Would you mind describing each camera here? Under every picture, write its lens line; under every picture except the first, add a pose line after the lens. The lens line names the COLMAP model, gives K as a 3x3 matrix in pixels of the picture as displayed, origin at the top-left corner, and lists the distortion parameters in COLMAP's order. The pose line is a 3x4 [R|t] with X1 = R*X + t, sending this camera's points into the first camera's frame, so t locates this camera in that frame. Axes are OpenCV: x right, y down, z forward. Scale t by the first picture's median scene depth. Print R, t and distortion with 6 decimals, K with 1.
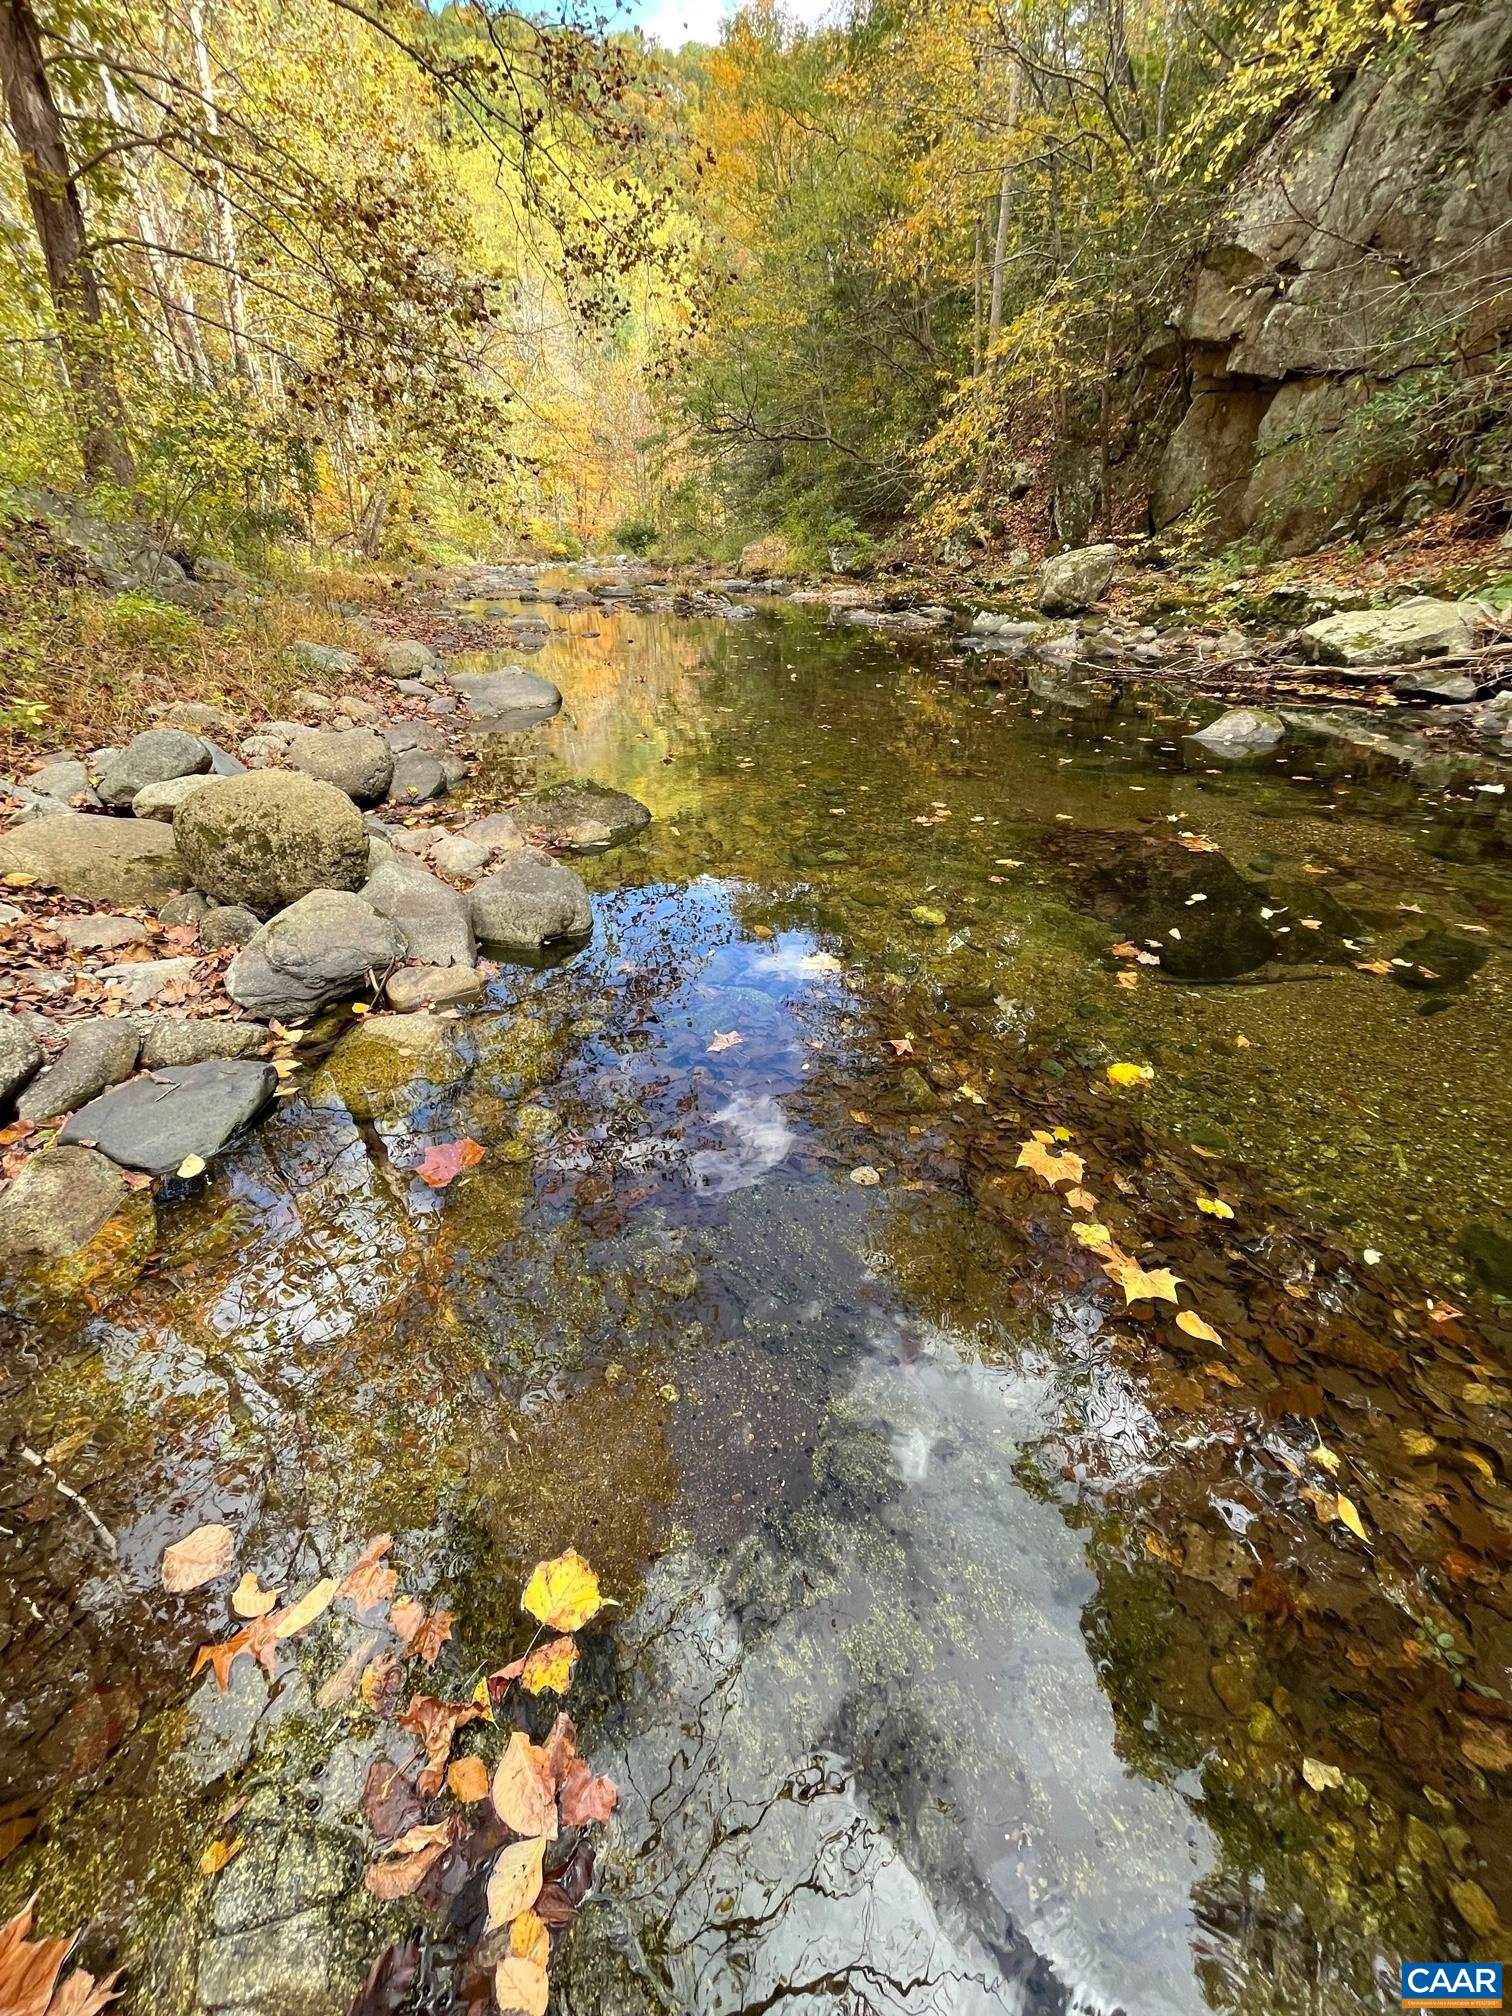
lens RADIAL K [[813.8, 0, 753.4], [0, 813.8, 1006.5], [0, 0, 1]] dist [-0.002189, -0.000974]
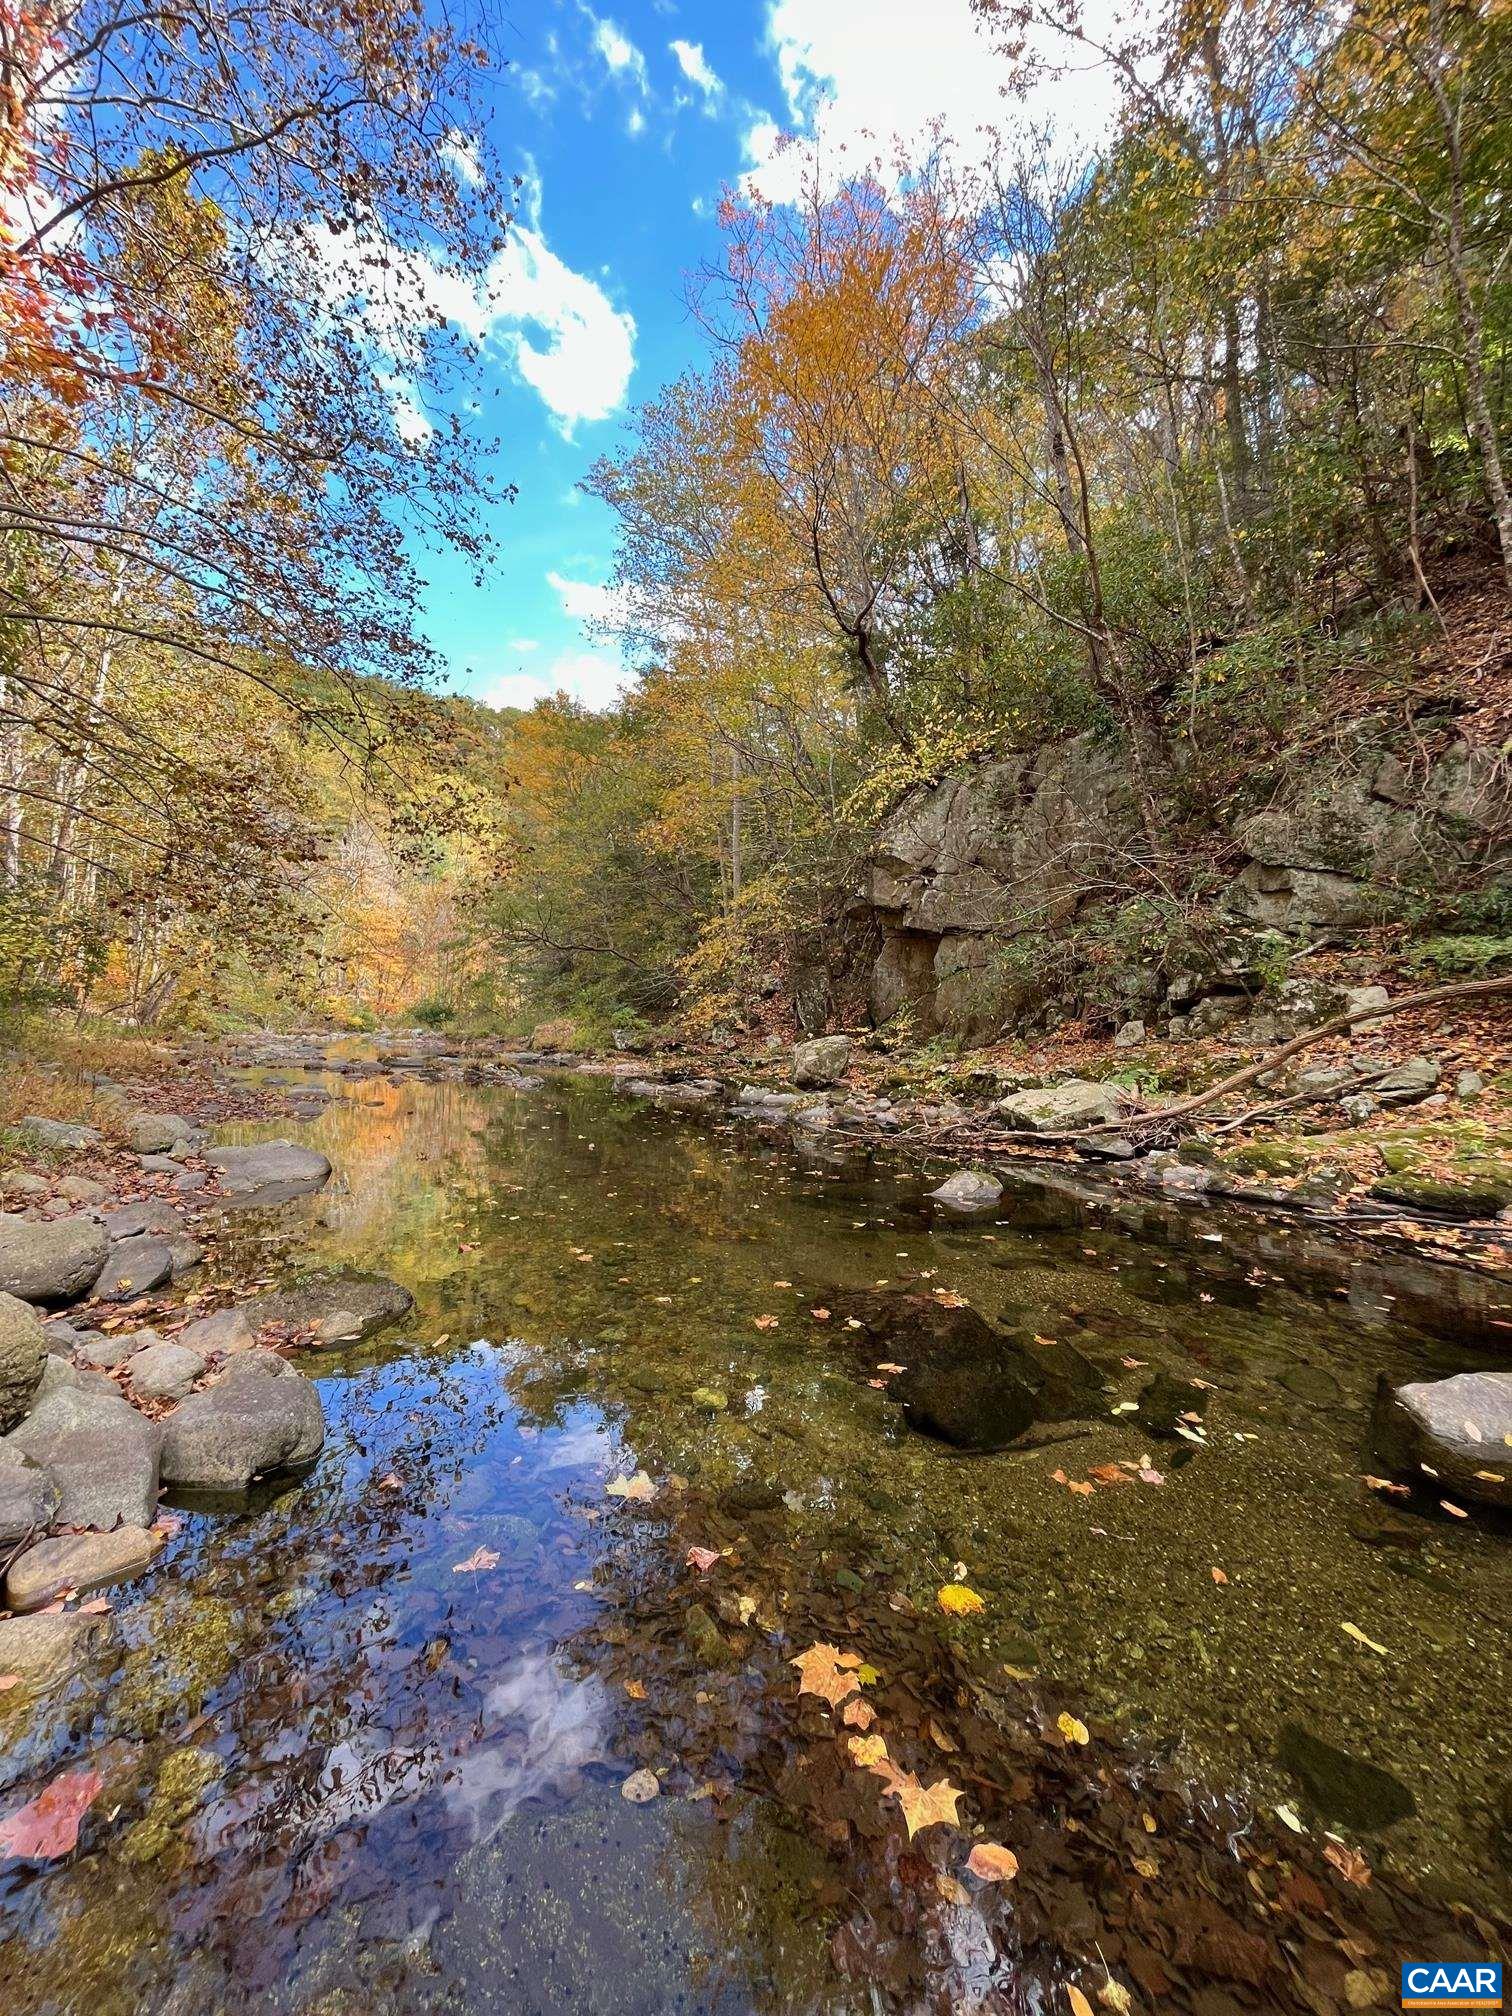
lens RADIAL K [[813.8, 0, 753.4], [0, 813.8, 1006.5], [0, 0, 1]] dist [-0.002189, -0.000974]
pose [[0.968616, 0.029996, 0.246746, 0.004663], [0.100765, 0.860076, -0.500116, -0.007548], [-0.227222, 0.509284, 0.830060, -0.012900]]
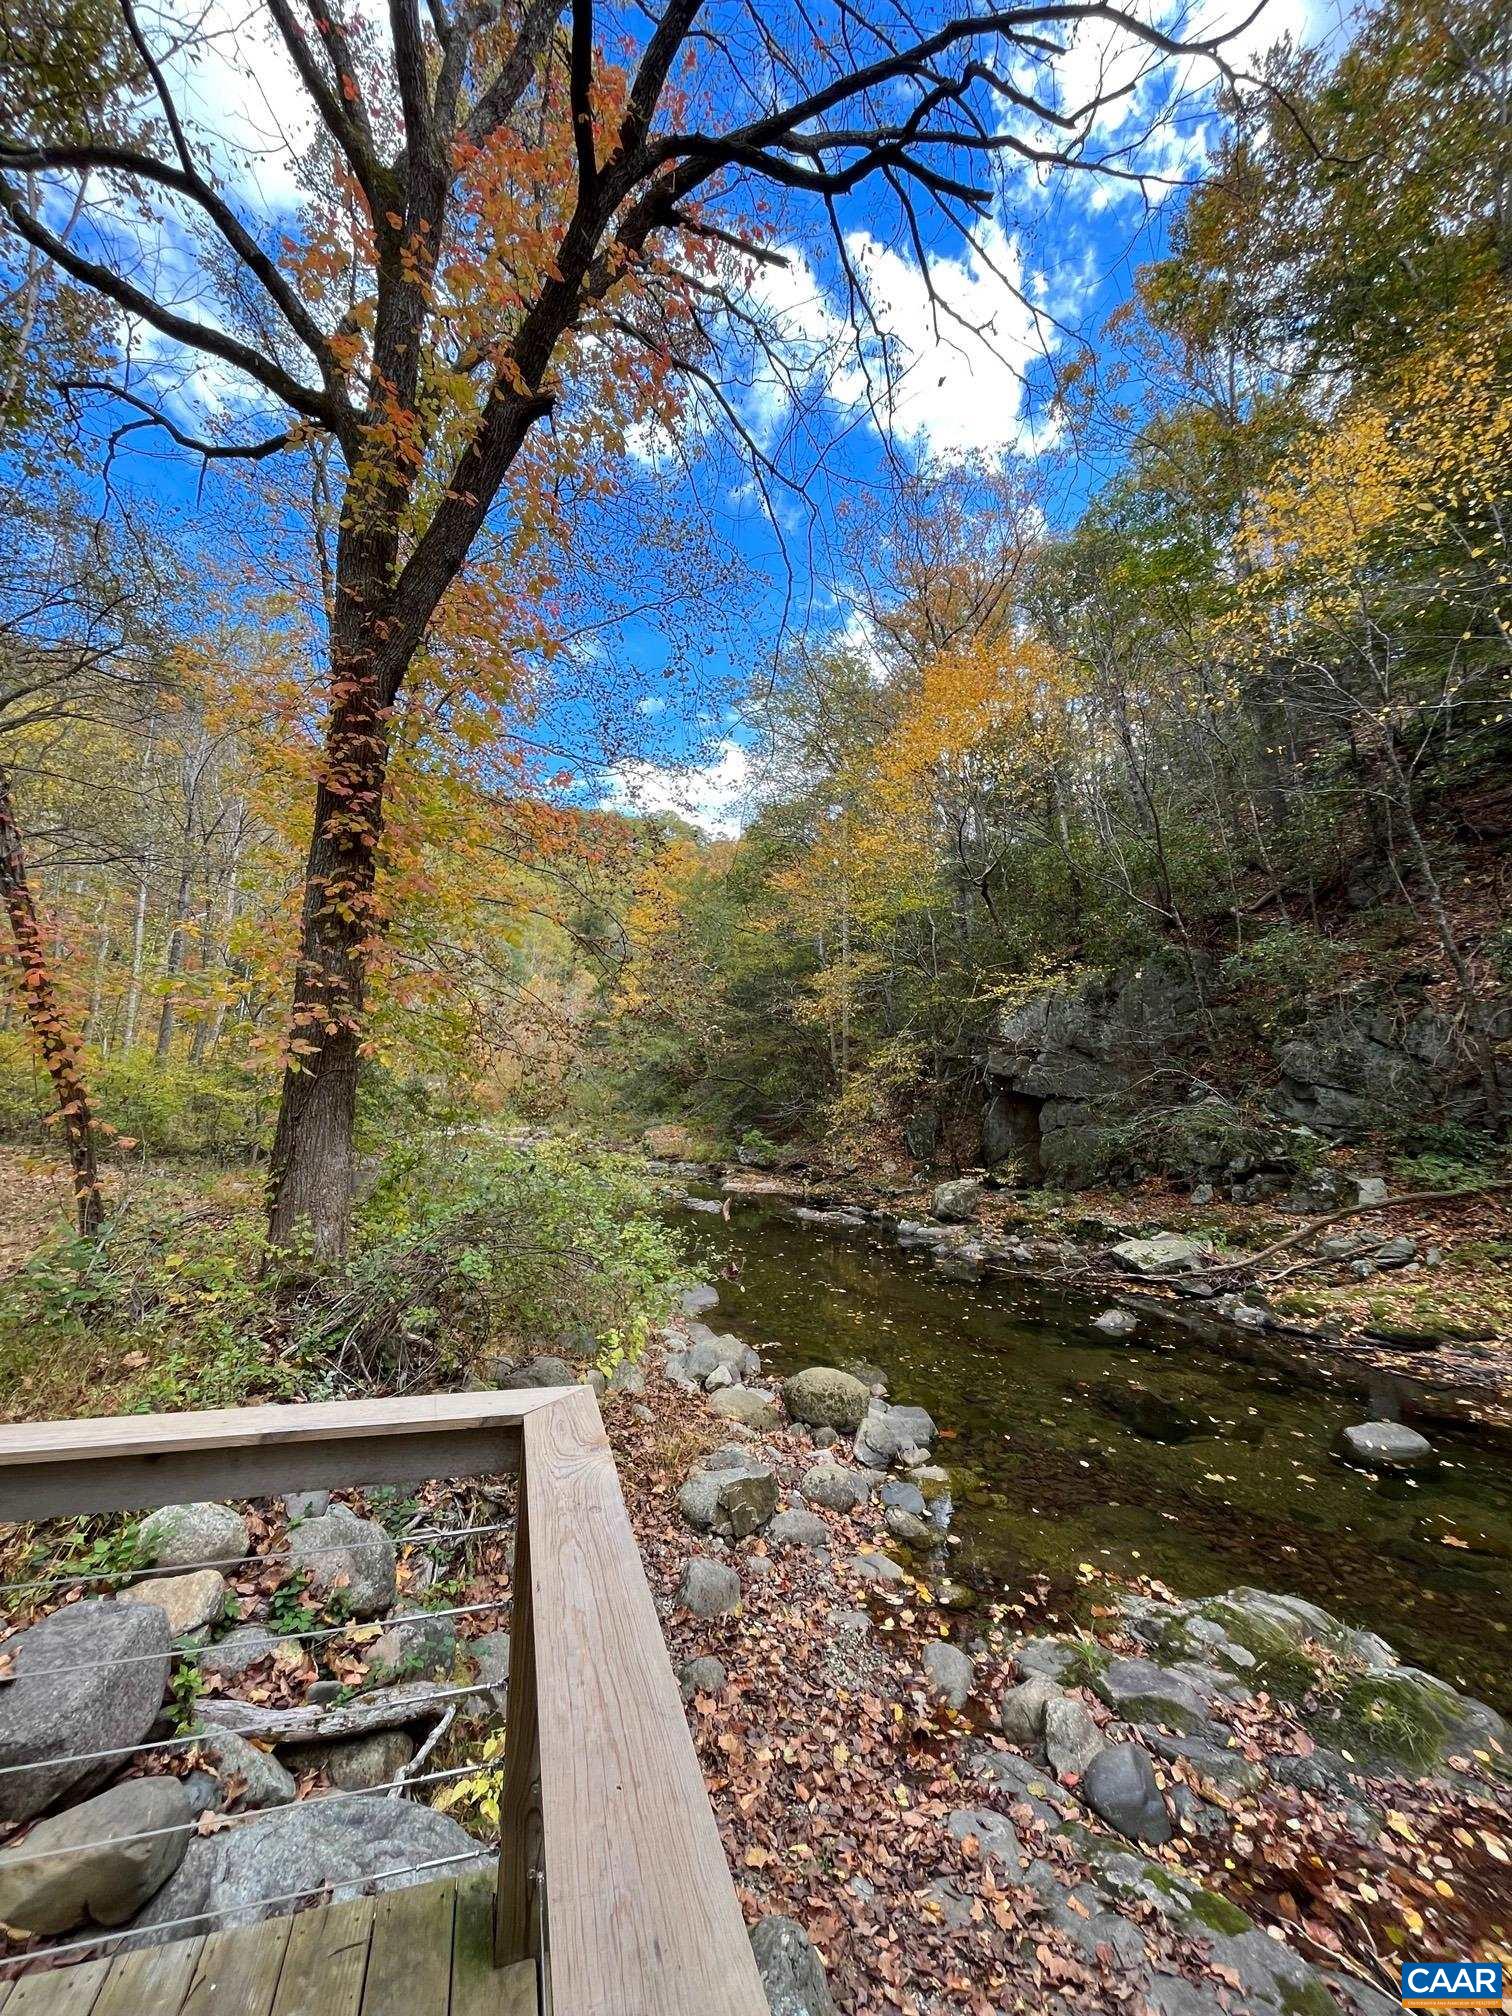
lens RADIAL K [[813.6, 0, 754.2], [0, 813.6, 1004.1], [0, 0, 1]] dist [-0.002219, -0.000362]
pose [[0.978782, 0.062595, 0.195109, -0.361042], [0.065814, 0.805706, -0.588648, 0.072587], [-0.194047, 0.588999, 0.784491, -0.428780]]
